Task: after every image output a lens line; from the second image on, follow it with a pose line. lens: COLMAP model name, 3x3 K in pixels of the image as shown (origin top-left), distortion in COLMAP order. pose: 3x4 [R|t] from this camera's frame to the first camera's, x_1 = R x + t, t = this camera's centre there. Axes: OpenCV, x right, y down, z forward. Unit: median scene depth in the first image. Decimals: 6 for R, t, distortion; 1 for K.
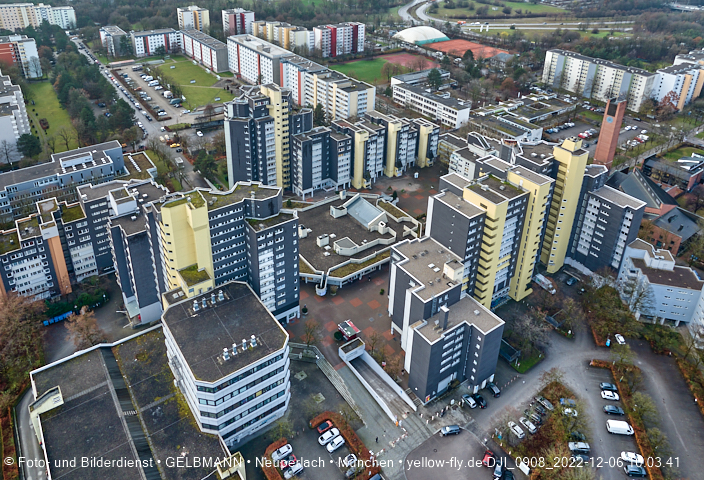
lens RADIAL K [[520.5, 0, 343.9], [0, 520.5, 123.0], [0, 0, 1]] dist [-0.025414, -0.005154]
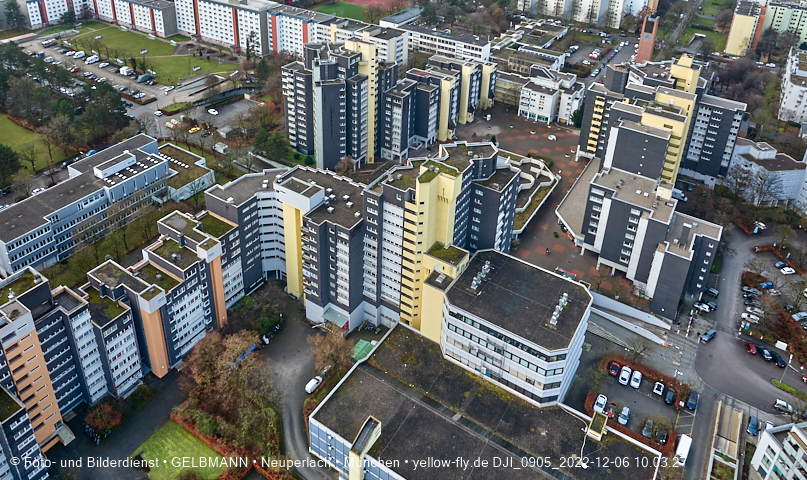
lens RADIAL K [[595.3, 0, 394.4], [0, 595.3, 81.6], [0, 0, 1]] dist [-0.028370, 0.007844]
pose [[0.931565, -0.136024, 0.337172, -0.411757], [0.131110, 0.990661, 0.037419, -0.029990], [-0.339113, 0.009349, 0.940699, 0.041137]]
